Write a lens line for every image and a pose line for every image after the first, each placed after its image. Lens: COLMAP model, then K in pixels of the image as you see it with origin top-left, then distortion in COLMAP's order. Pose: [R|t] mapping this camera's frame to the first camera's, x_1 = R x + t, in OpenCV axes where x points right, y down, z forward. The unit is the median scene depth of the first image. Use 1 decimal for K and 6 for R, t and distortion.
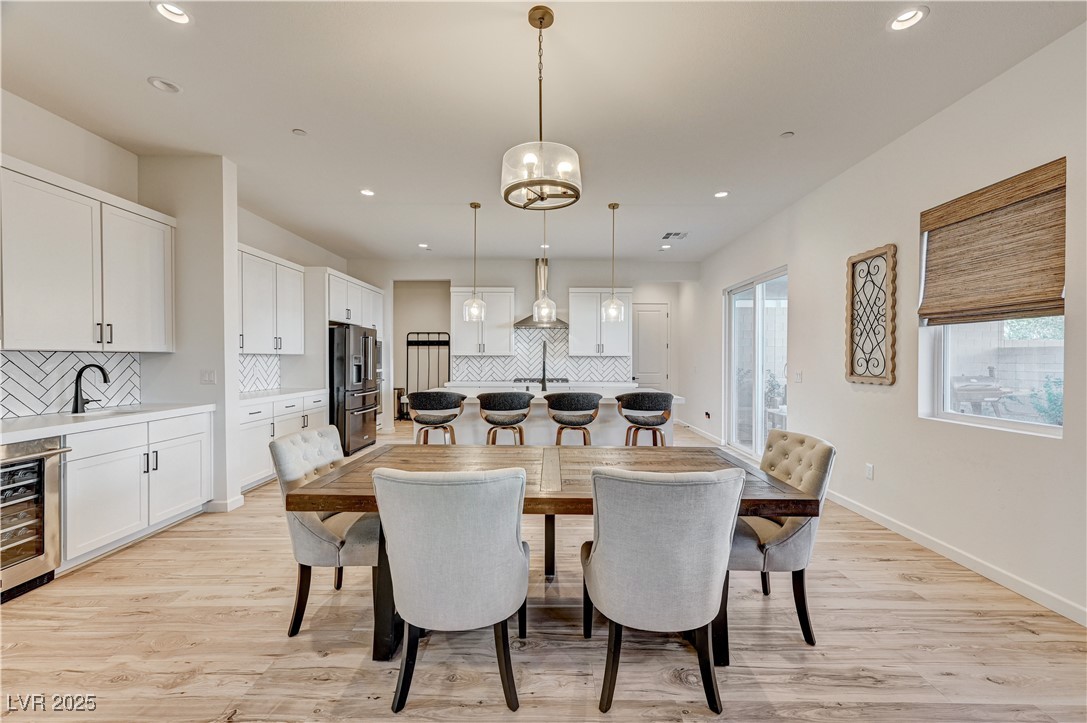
lens RADIAL K [[435.8, 0, 543.5], [0, 435.8, 361.5], [0, 0, 1]] dist [0.001632, 0.000522]
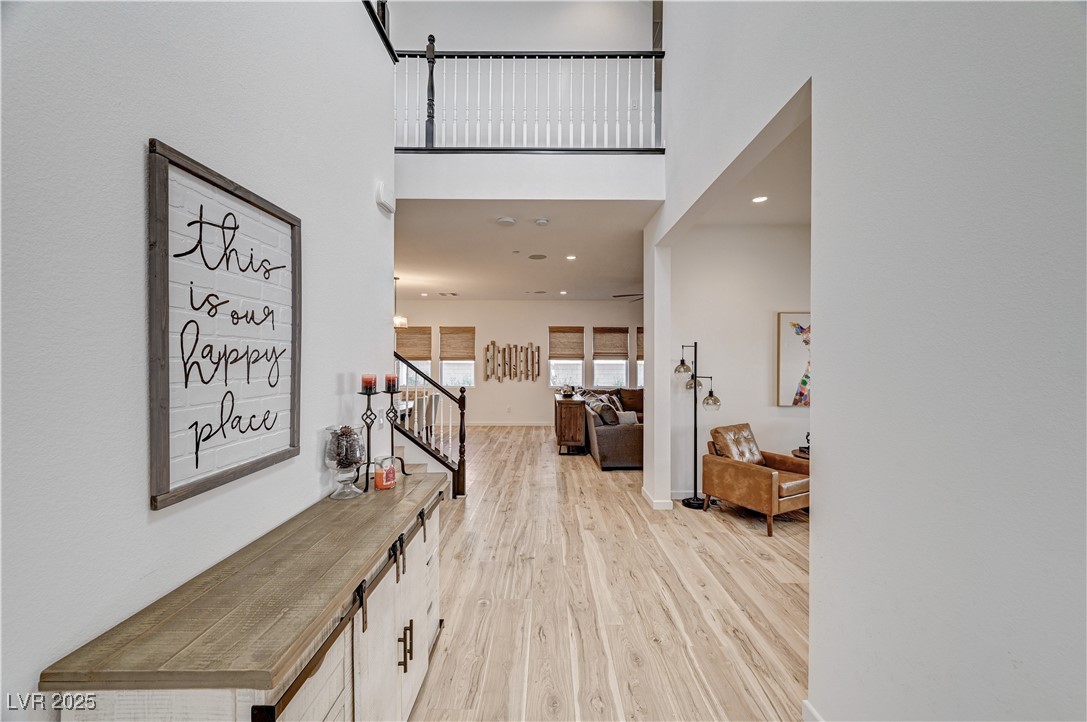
lens RADIAL K [[435.8, 0, 543.5], [0, 435.8, 361.0], [0, 0, 1]] dist [0.001632, 0.000522]
pose [[0.000576, -0.000264, 1.000000, -2.241701], [0.005374, 0.999986, 0.000260, -0.063551], [-0.999985, 0.005374, 0.000577, -0.129607]]
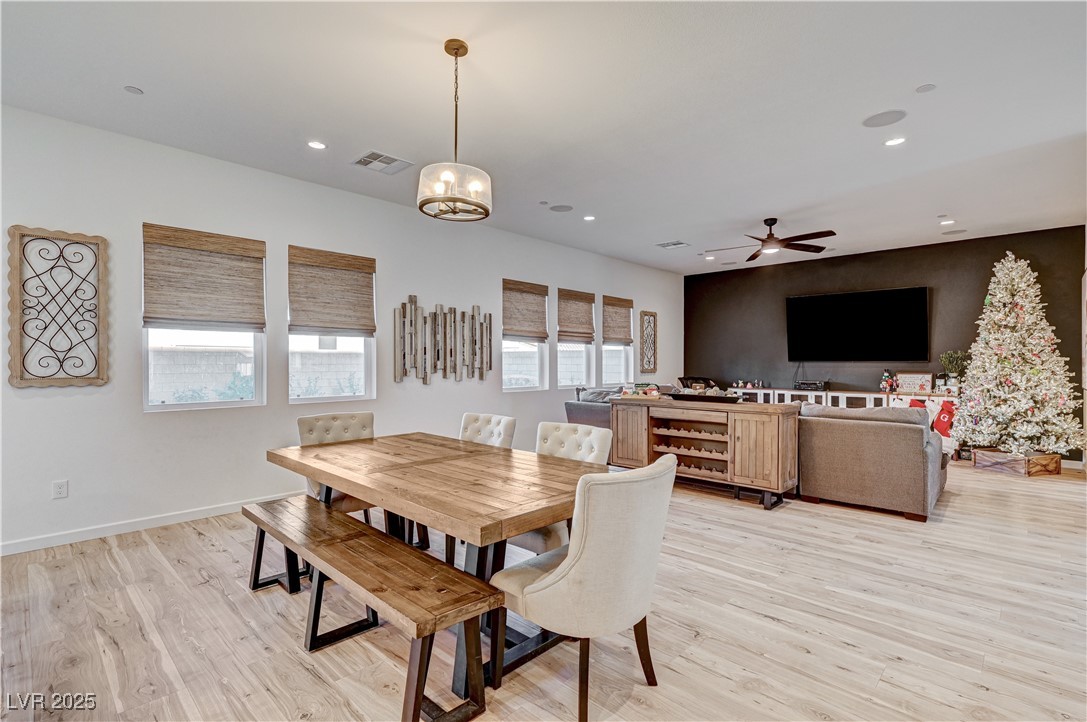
lens RADIAL K [[504.2, 0, 539.9], [0, 504.2, 362.3], [0, 0, 1]] dist [0.000922, 0.000048]
pose [[-0.728390, -0.004144, 0.685151, -0.632794], [0.001964, 0.999965, 0.008136, -0.002955], [-0.685160, 0.007272, -0.728356, 1.112962]]
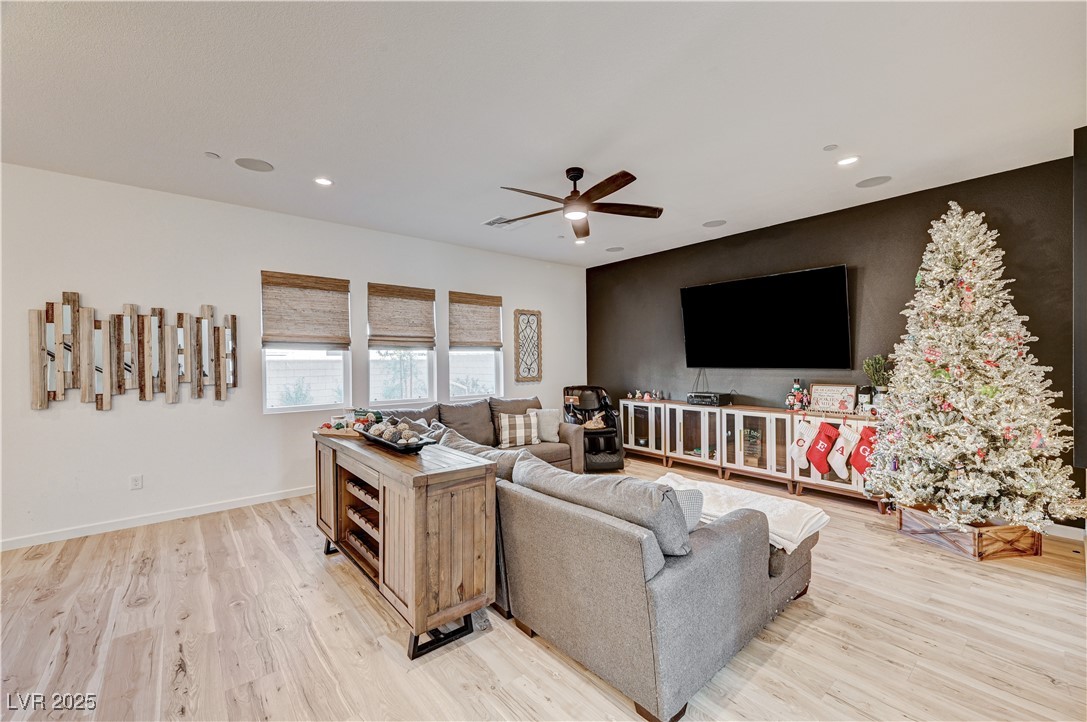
lens RADIAL K [[435.8, 0, 543.5], [0, 435.8, 361.0], [0, 0, 1]] dist [0.001632, 0.000522]
pose [[-0.652947, 0.001836, 0.757402, -0.760692], [0.013299, 0.999871, 0.009041, -0.034008], [-0.757287, 0.015976, -0.652887, 0.049964]]
